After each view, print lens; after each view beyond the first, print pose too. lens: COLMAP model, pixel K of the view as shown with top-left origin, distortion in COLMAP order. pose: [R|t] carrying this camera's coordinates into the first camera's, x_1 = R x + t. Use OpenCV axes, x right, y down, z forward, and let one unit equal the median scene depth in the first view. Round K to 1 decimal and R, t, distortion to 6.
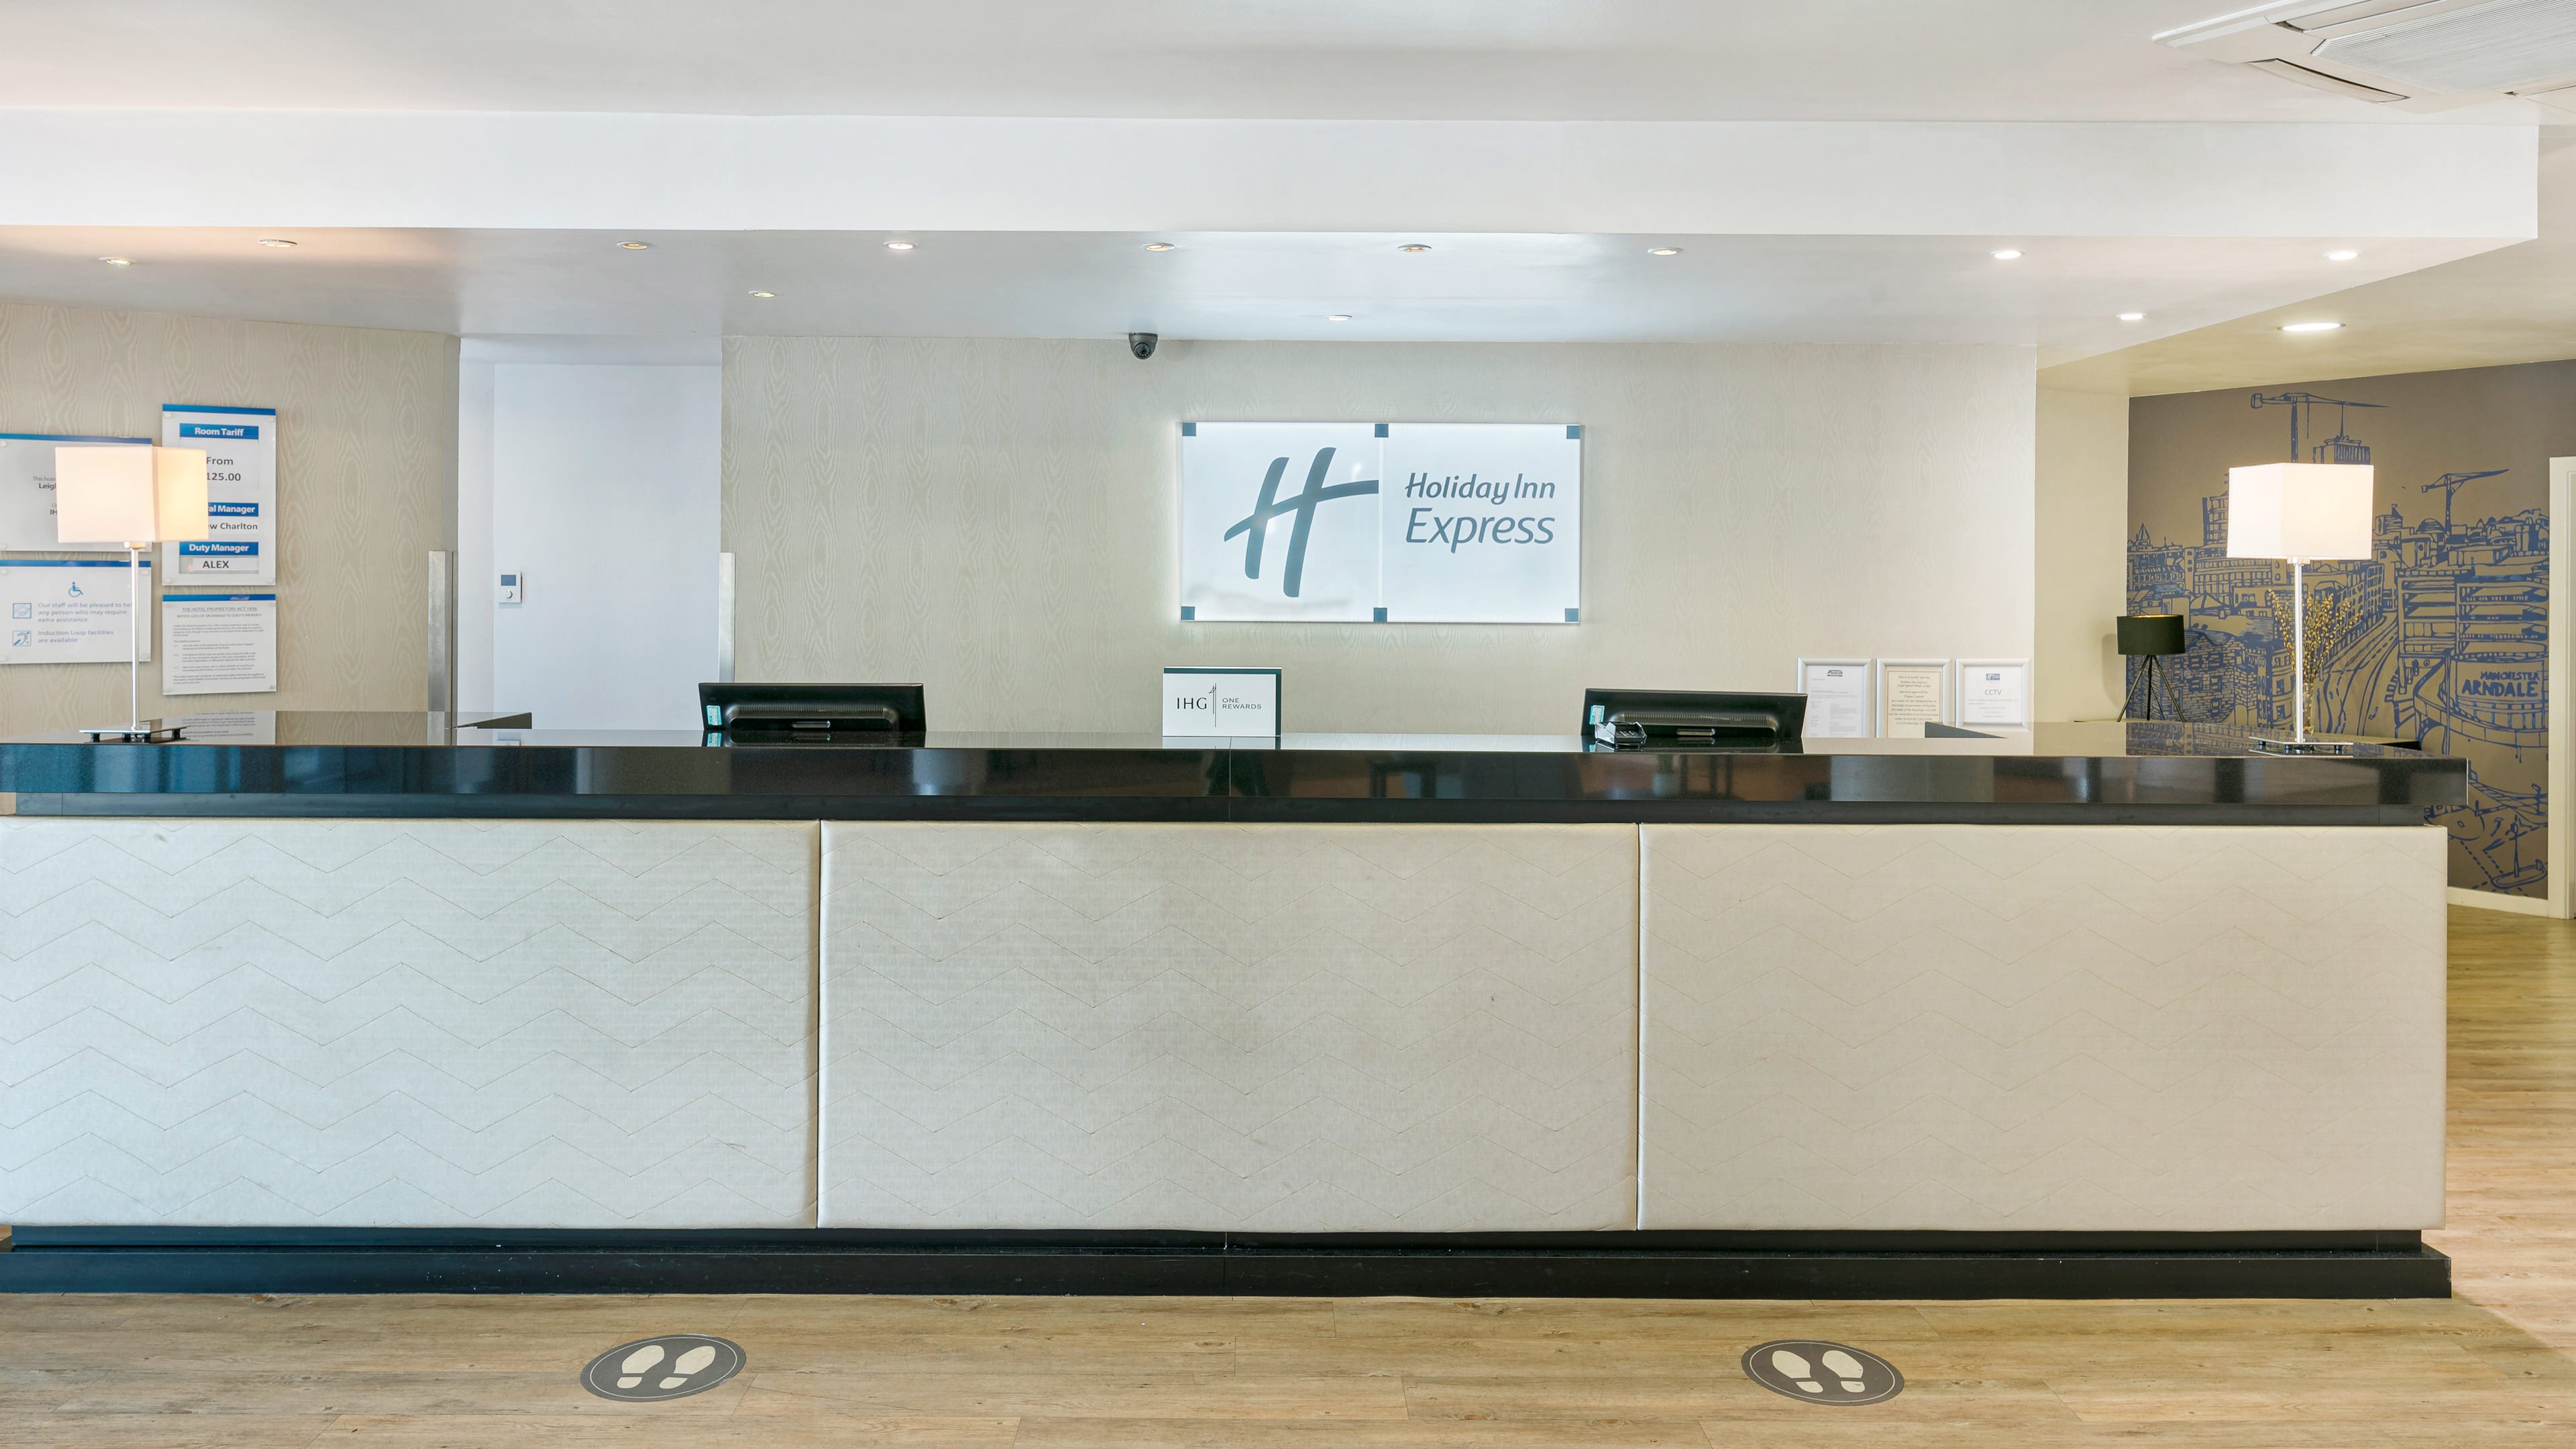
lens RADIAL K [[1808.6, 0, 1288.0], [0, 1808.6, 724.5], [0, 0, 1]] dist [-0.005153, -0.003423]
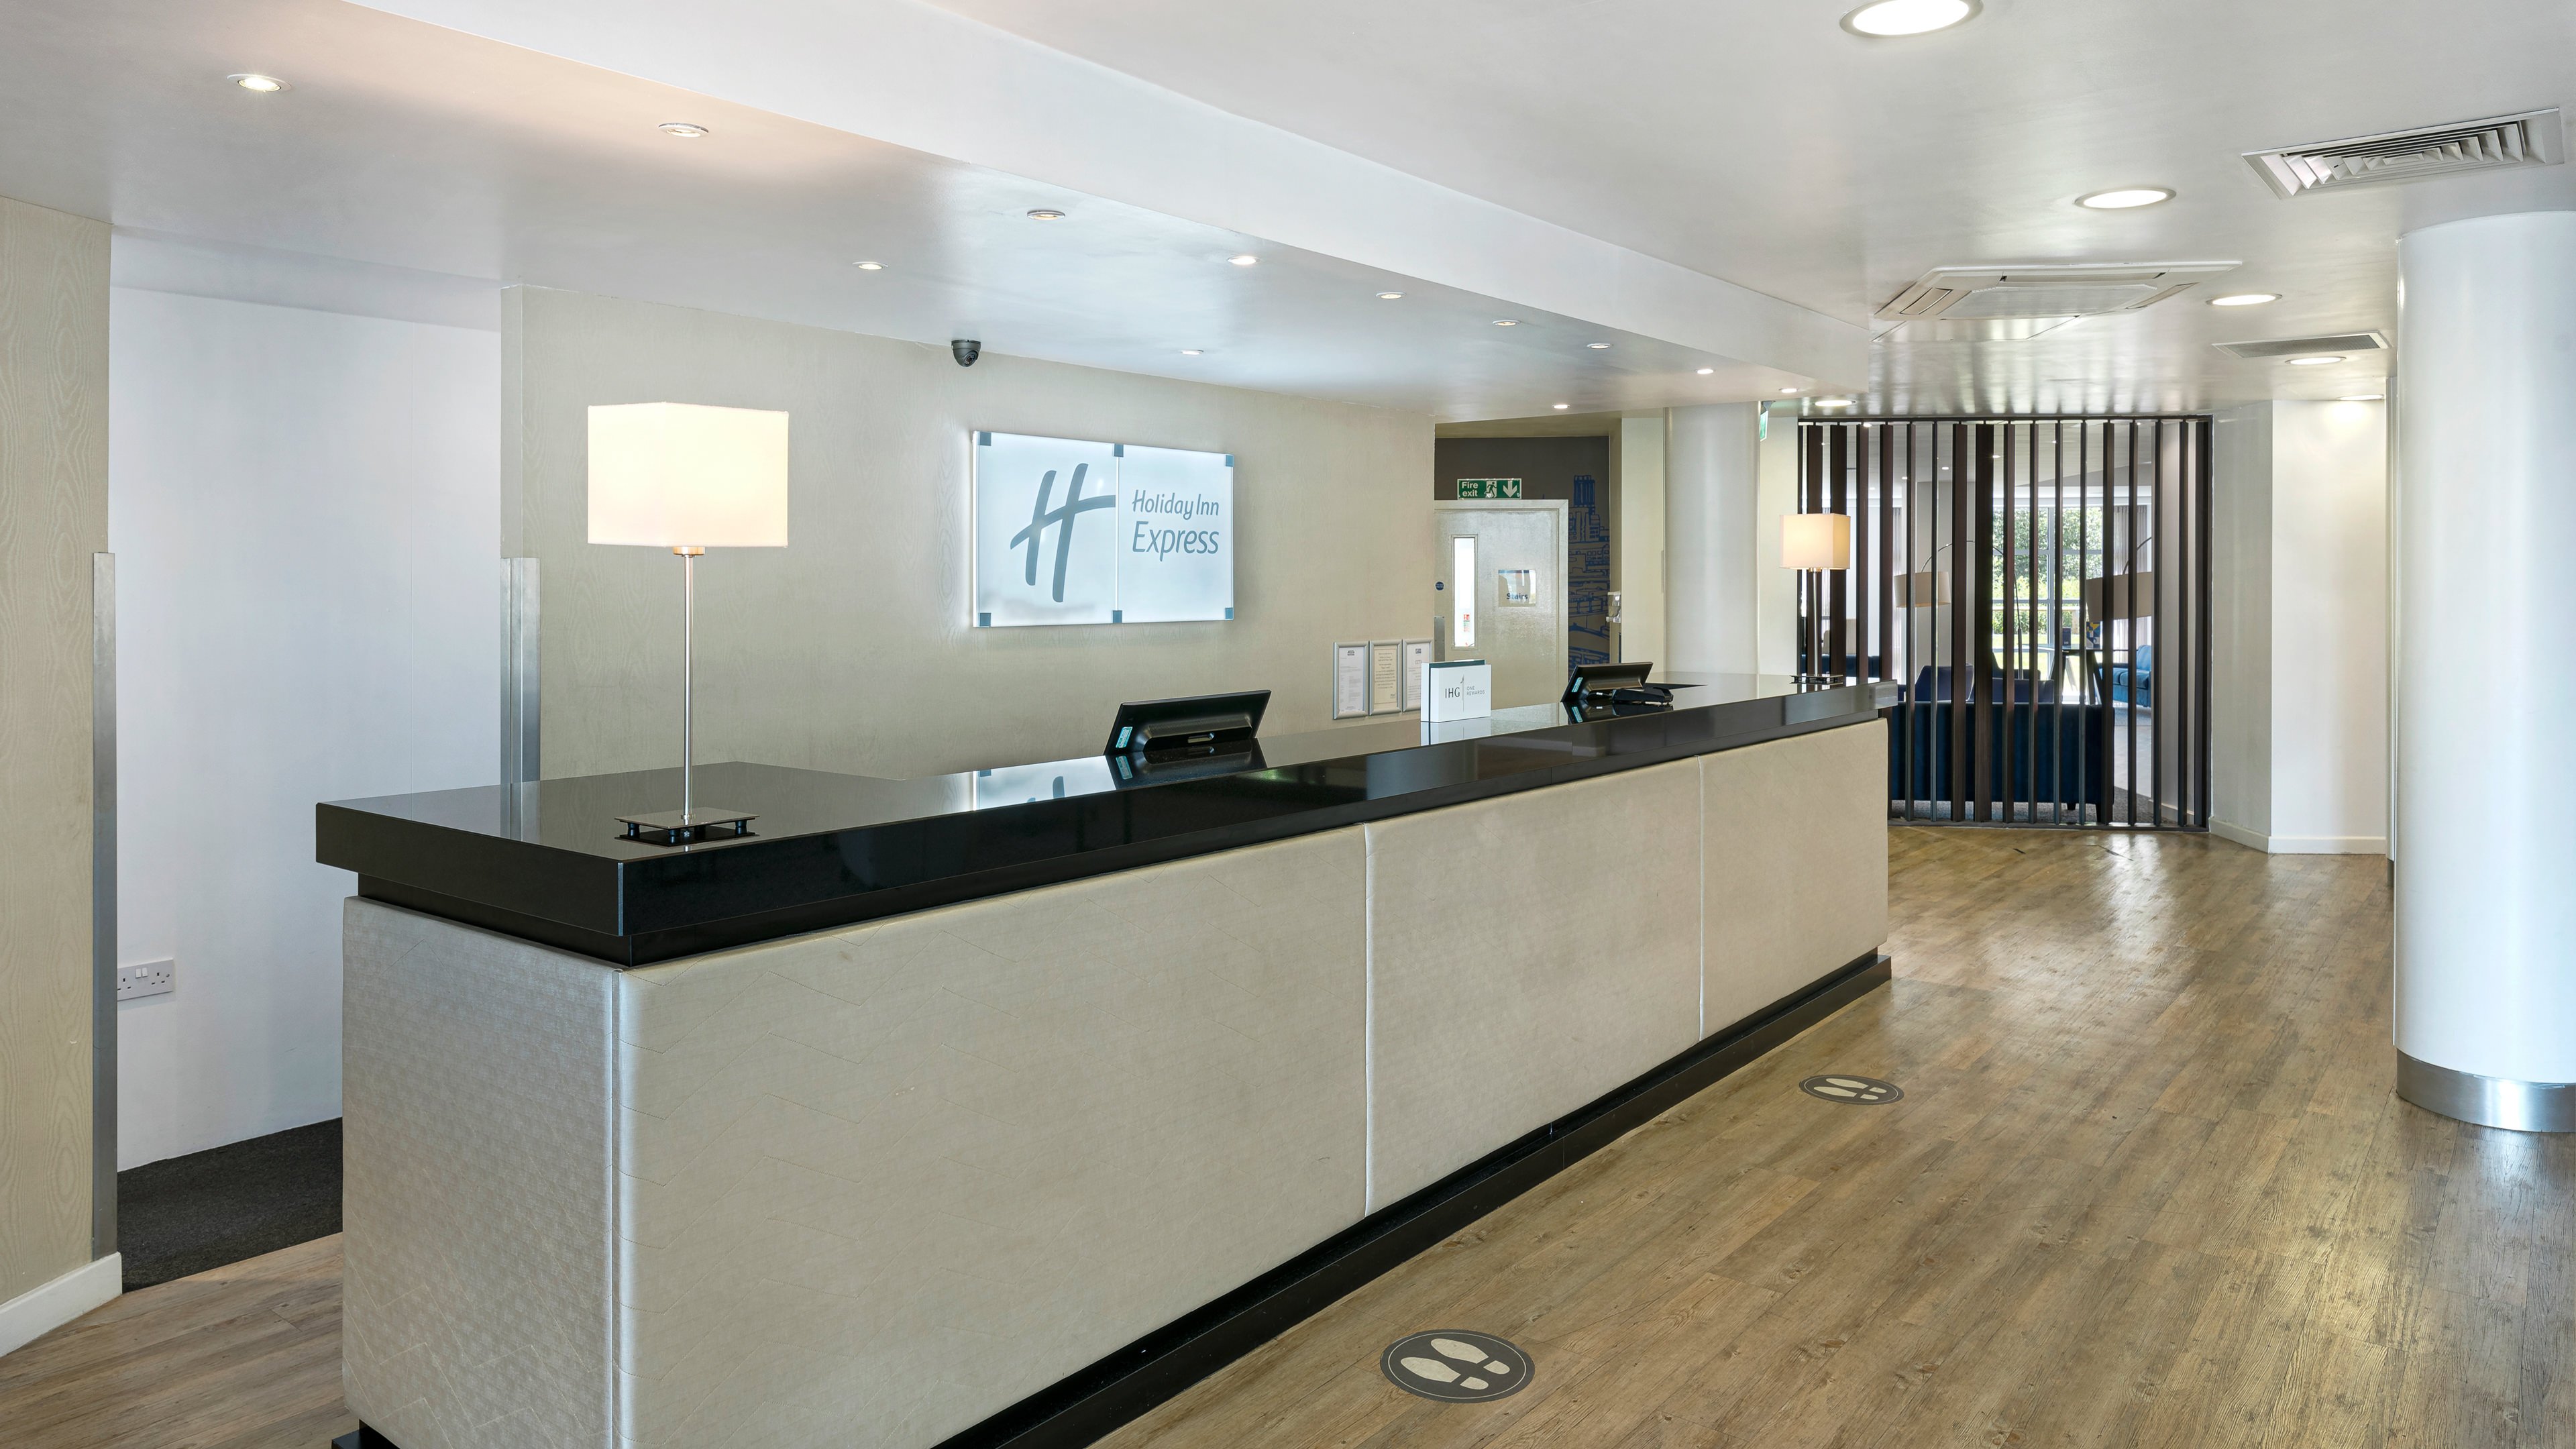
lens RADIAL K [[1605.6, 0, 1288.0], [0, 1605.6, 724.5], [0, 0, 1]] dist [-0.001405, -0.000434]
pose [[0.635570, -0.074347, 0.768455, -0.653305], [0.065528, 0.996956, 0.042257, -0.029862], [-0.769258, 0.023498, 0.638507, 0.295226]]
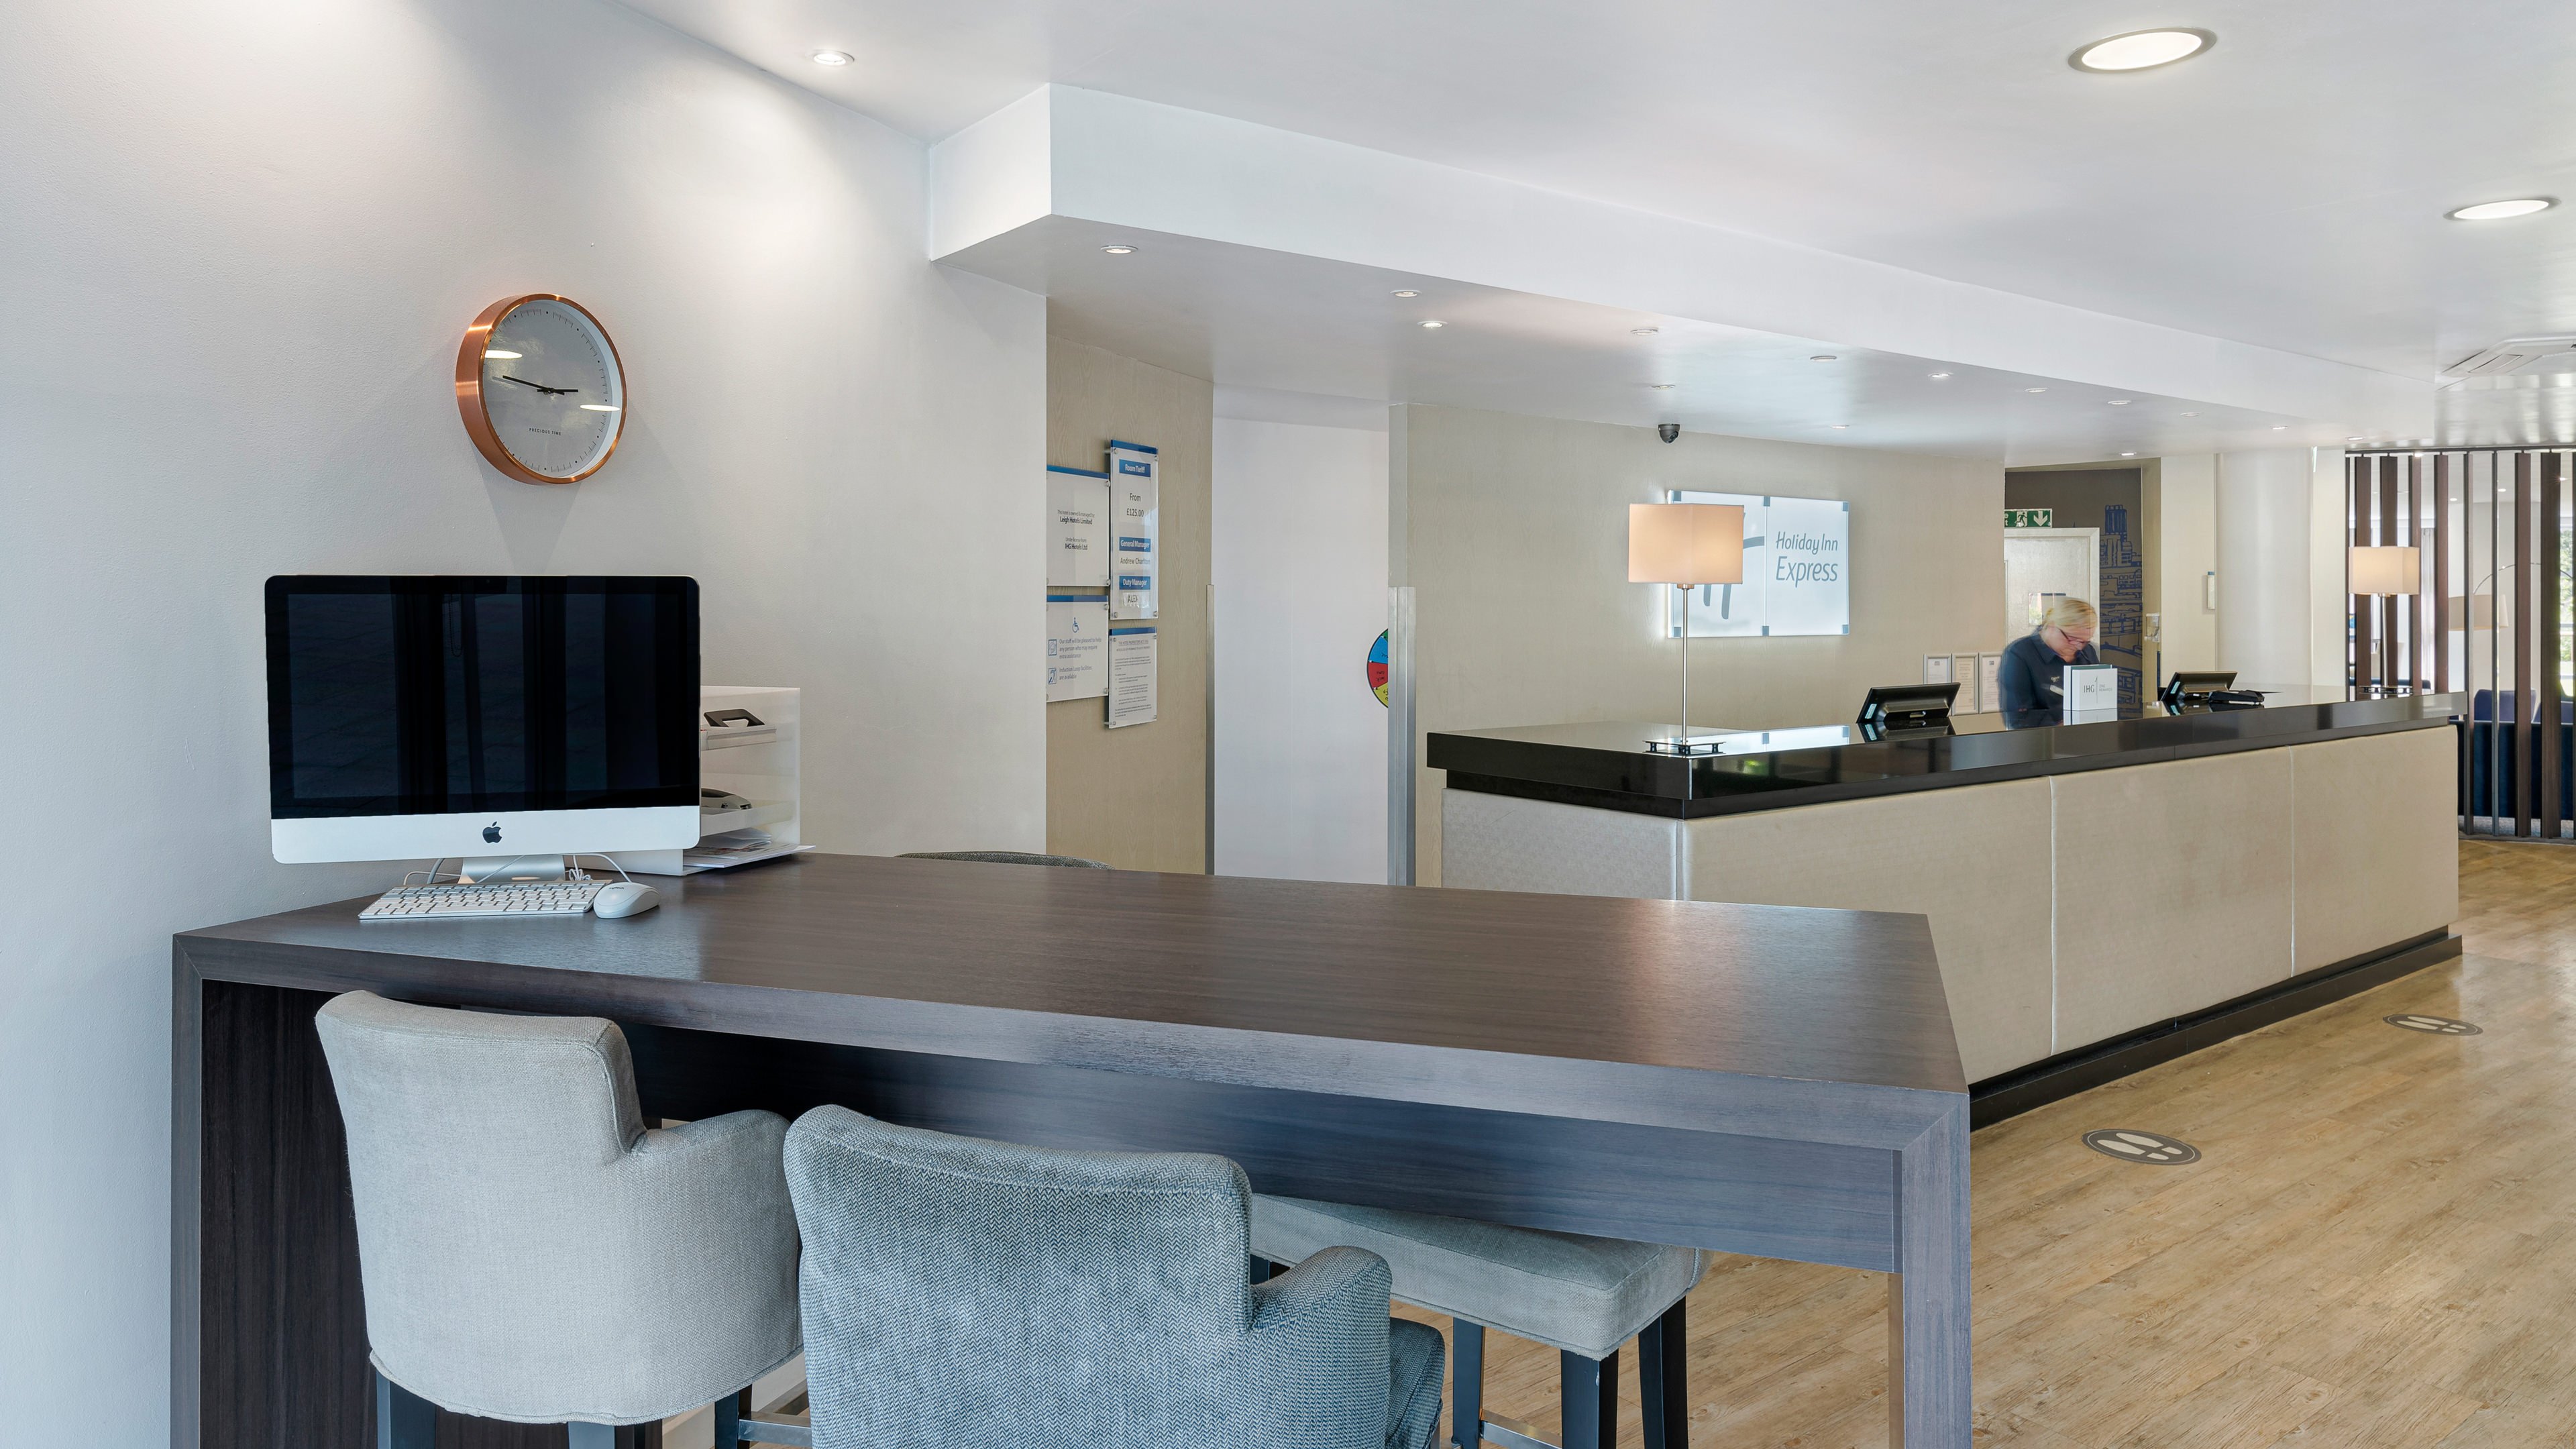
lens RADIAL K [[1618.8, 0, 1282.9], [0, 1618.8, 673.9], [0, 0, 1]] dist [0.002356, -0.002013]
pose [[0.808228, -0.030257, 0.588091, -1.013905], [0.049062, 0.998667, -0.016045, -0.025450], [-0.586822, 0.041821, 0.808635, 0.199346]]
